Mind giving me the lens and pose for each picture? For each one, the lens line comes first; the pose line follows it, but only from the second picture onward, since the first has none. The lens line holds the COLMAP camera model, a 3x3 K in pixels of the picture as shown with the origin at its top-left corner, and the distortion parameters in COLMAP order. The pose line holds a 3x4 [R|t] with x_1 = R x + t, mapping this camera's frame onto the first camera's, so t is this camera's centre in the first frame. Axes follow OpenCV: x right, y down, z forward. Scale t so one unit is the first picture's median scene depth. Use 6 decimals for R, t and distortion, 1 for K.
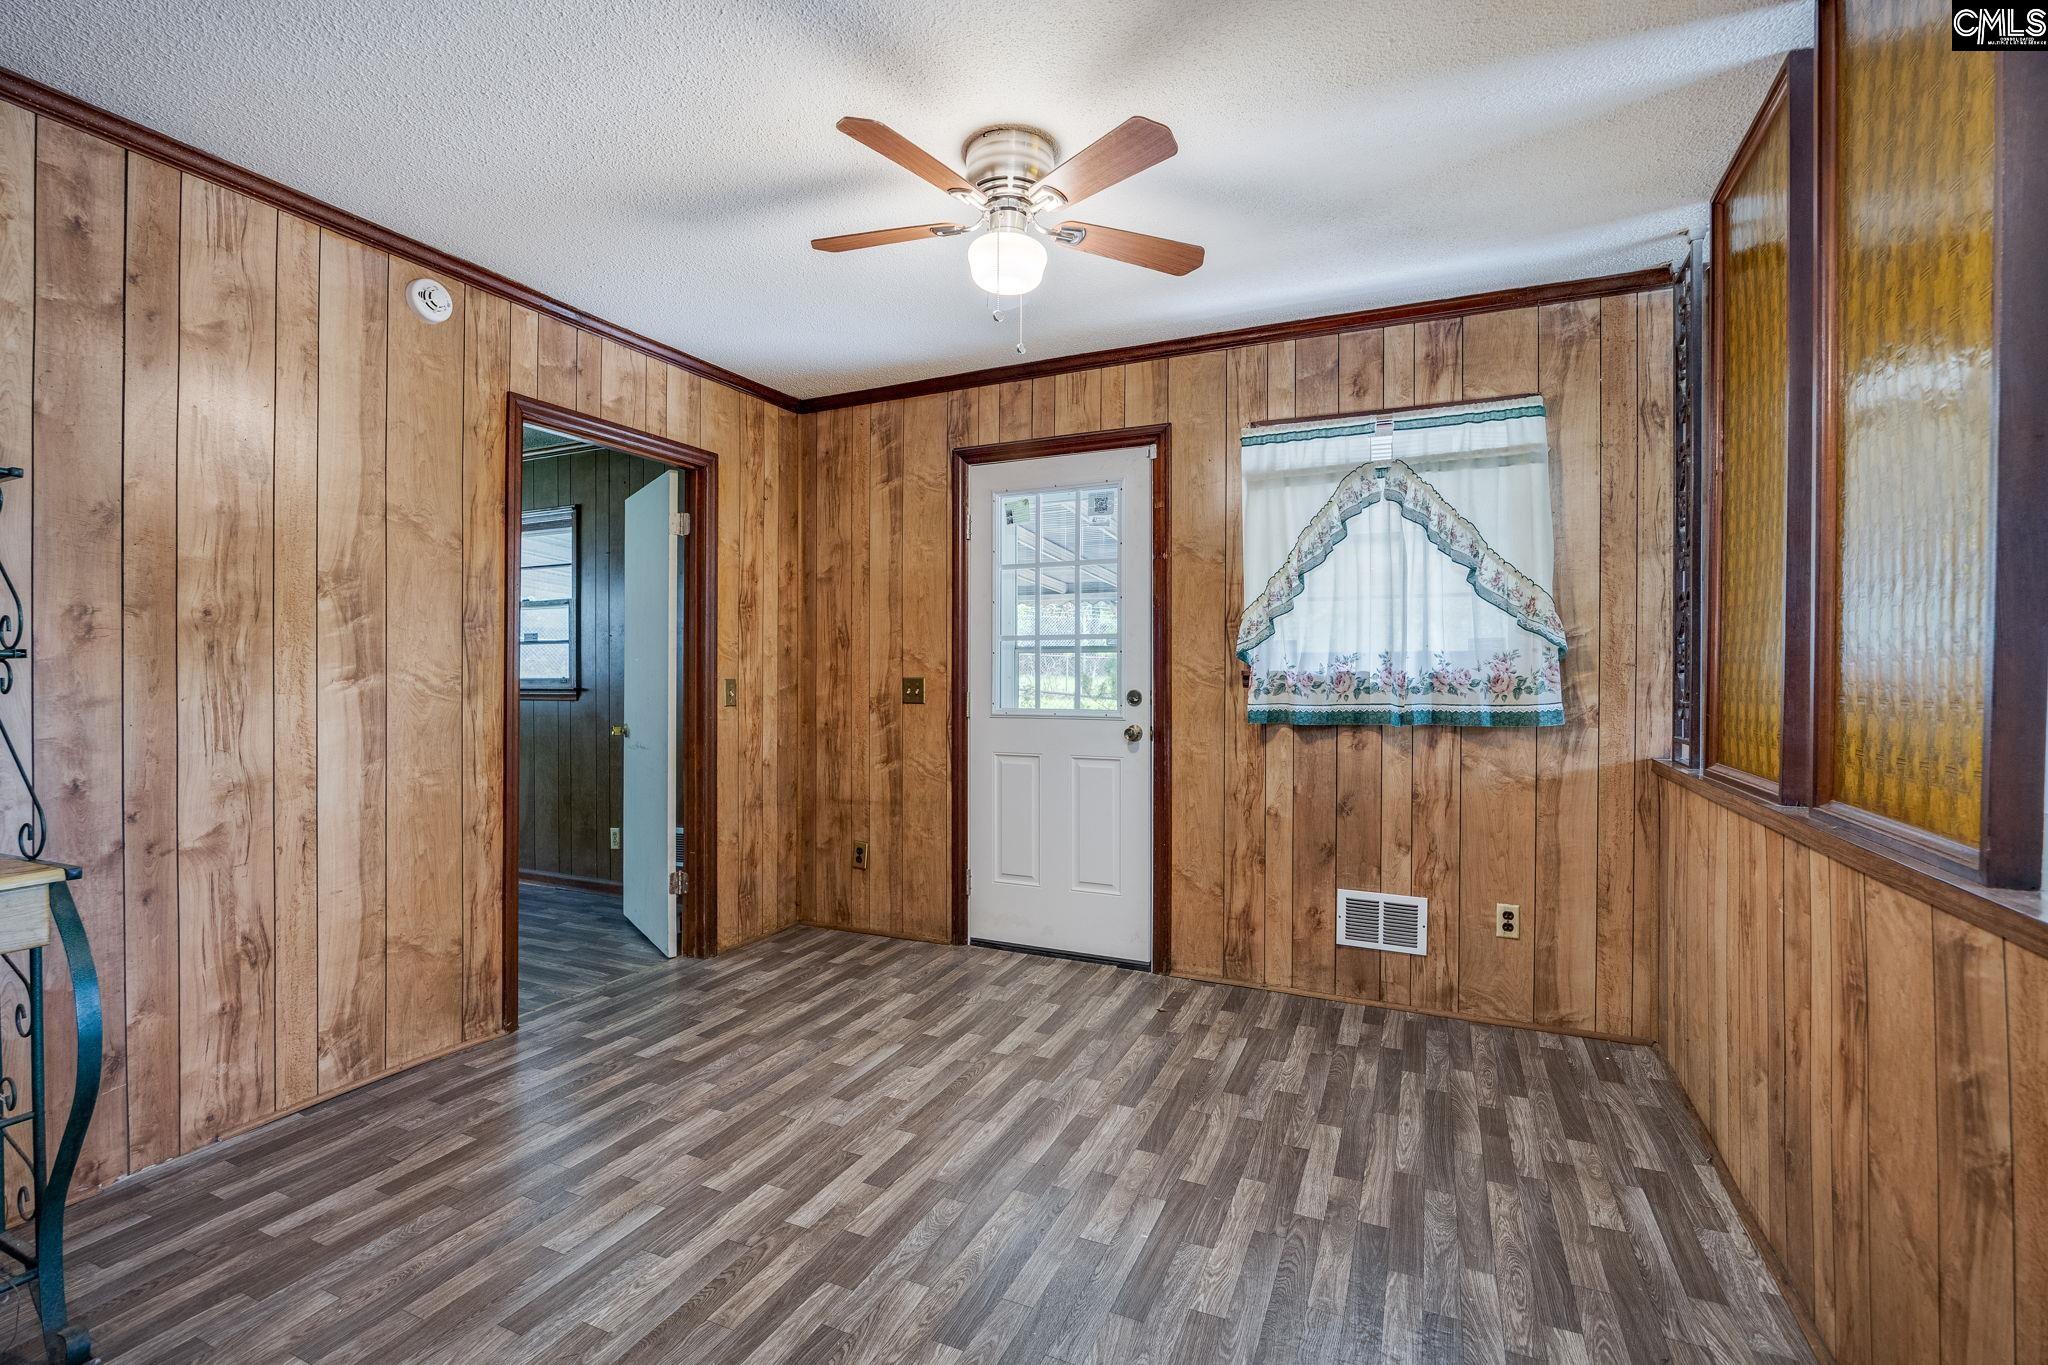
lens RADIAL K [[941.2, 0, 984.4], [0, 941.2, 679.6], [0, 0, 1]] dist [-0.008591, 0.000009]
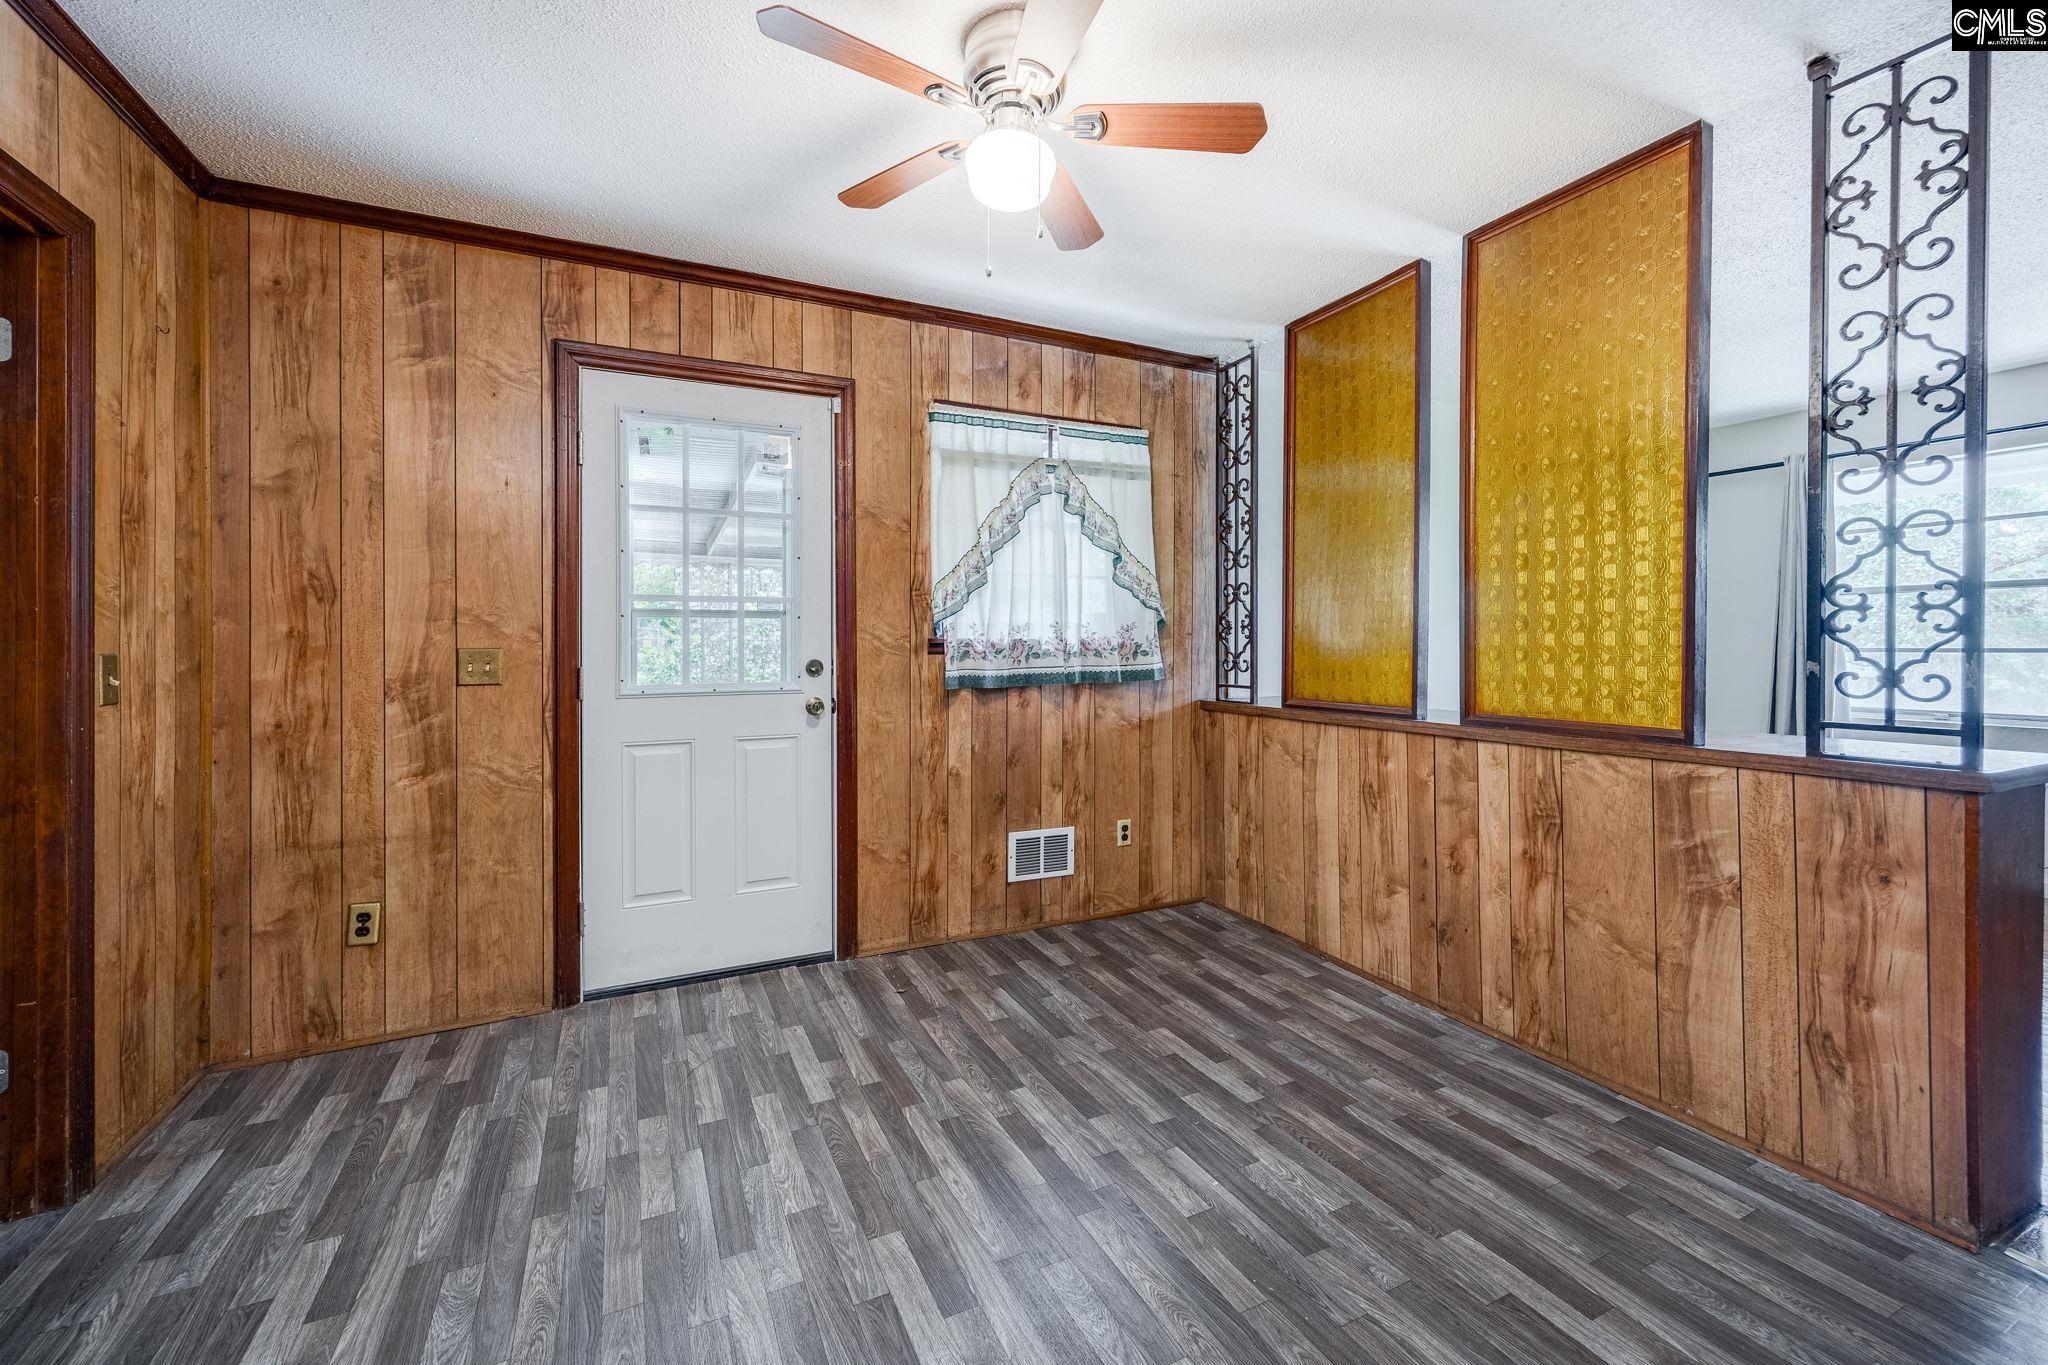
lens RADIAL K [[858.7, 0, 1072.5], [0, 858.7, 645.4], [0, 0, 1]] dist [0.009016, 0.000352]
pose [[0.601387, -0.005774, 0.798937, -0.399579], [0.008898, 0.999960, 0.000529, -0.001016], [-0.798908, 0.006791, 0.601415, 0.323597]]
